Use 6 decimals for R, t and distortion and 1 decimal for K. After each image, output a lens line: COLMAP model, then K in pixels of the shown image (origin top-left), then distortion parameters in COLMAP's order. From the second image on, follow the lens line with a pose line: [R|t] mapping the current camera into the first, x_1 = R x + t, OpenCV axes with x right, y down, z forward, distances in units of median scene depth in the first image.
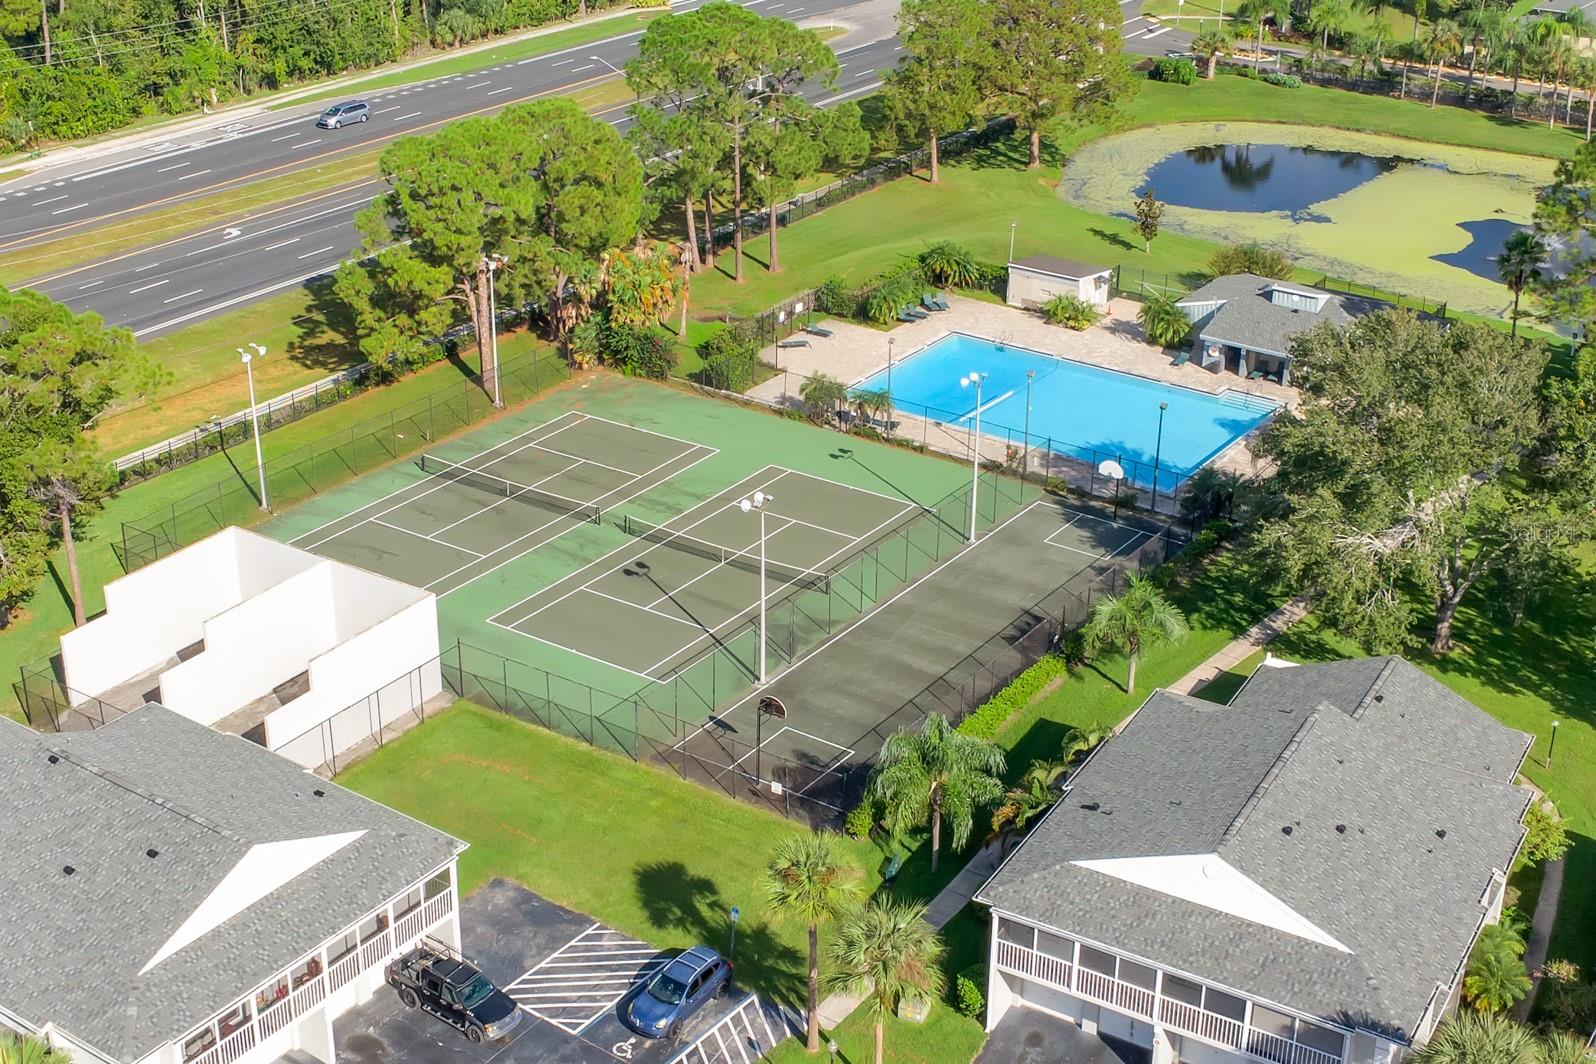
lens RADIAL K [[2112.3, 0, 798.0], [0, 2112.3, 532.0], [0, 0, 1]] dist [-0.013502, 0.007444]
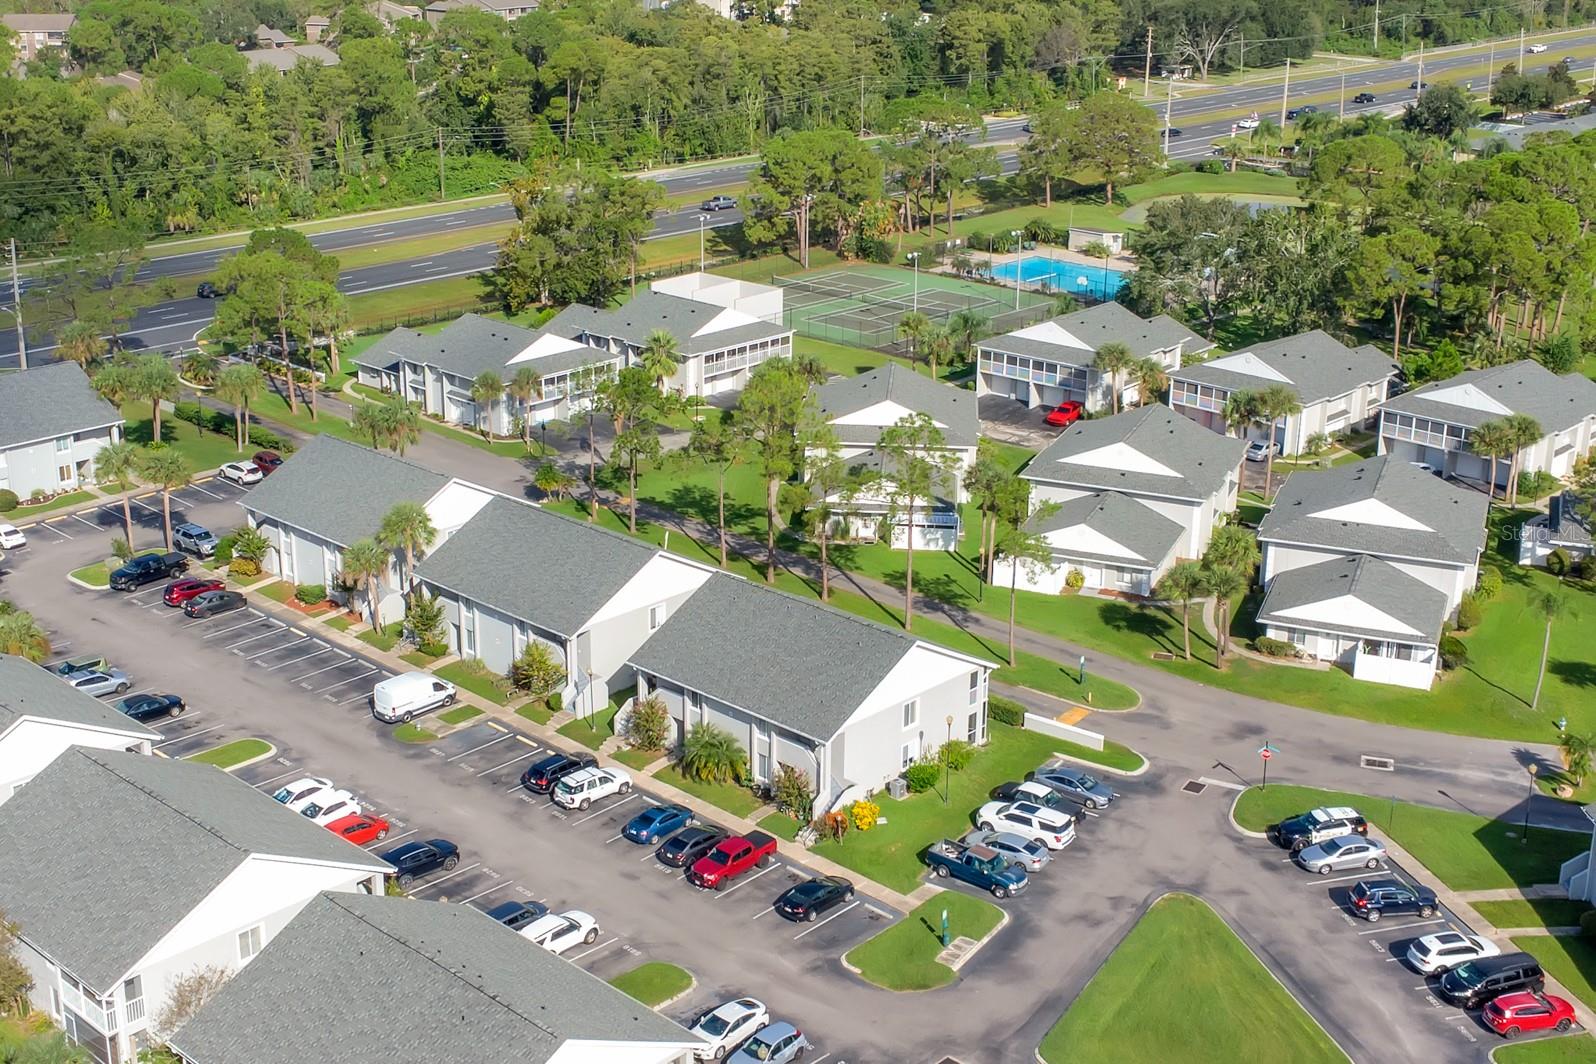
lens RADIAL K [[2112.3, 0, 798.0], [0, 2112.3, 532.0], [0, 0, 1]] dist [-0.013502, 0.007444]
pose [[0.990731, 0.043850, -0.128564, 0.122699], [-0.058035, 0.992373, -0.108754, 0.403192], [0.122814, 0.115207, 0.985720, -0.980202]]
